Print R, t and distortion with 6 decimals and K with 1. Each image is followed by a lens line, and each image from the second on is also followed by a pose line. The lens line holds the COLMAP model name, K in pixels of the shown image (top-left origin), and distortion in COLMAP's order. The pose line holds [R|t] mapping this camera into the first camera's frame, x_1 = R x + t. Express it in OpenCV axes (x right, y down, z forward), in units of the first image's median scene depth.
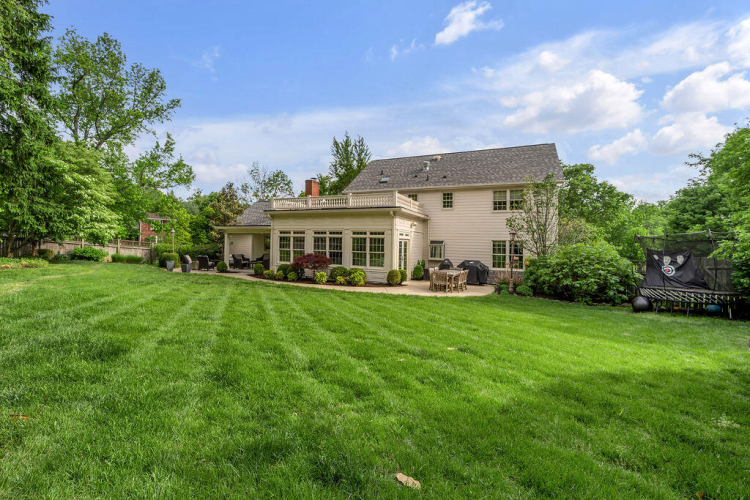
lens RADIAL K [[311.0, 0, 375.0], [0, 311.0, 250.0], [0, 0, 1]] dist [0.000878, 0.000049]
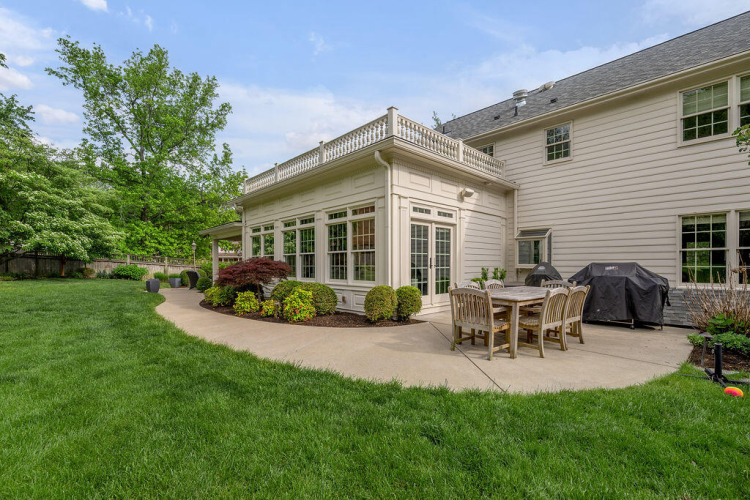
lens RADIAL K [[316.1, 0, 370.9], [0, 316.1, 277.4], [0, 0, 1]] dist [-0.002152, -0.000204]
pose [[0.913530, -0.015014, -0.406493, 0.190408], [0.022569, 0.999650, 0.013799, 0.038282], [0.406144, -0.021780, 0.913550, 0.501128]]
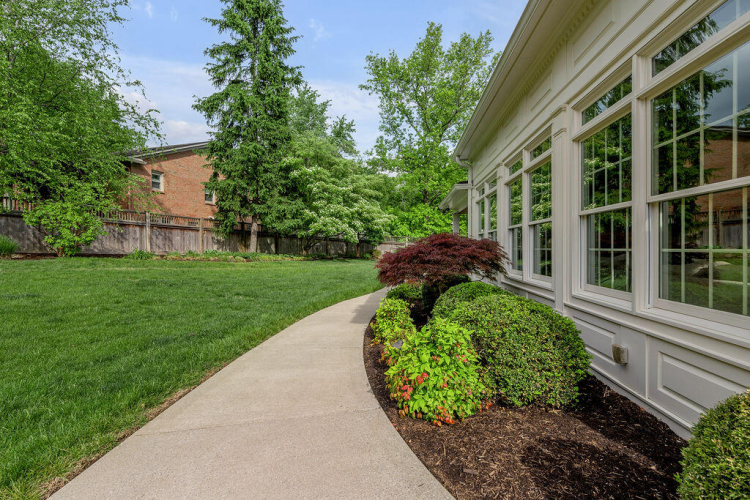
lens RADIAL K [[347.1, 0, 375.0], [0, 347.1, 250.0], [0, 0, 1]] dist [-0.013843, -0.000163]
pose [[0.312831, -0.024304, -0.949498, 0.083885], [-0.001188, 0.999662, -0.025979, 0.031538], [0.949808, 0.009255, 0.312697, 0.746066]]
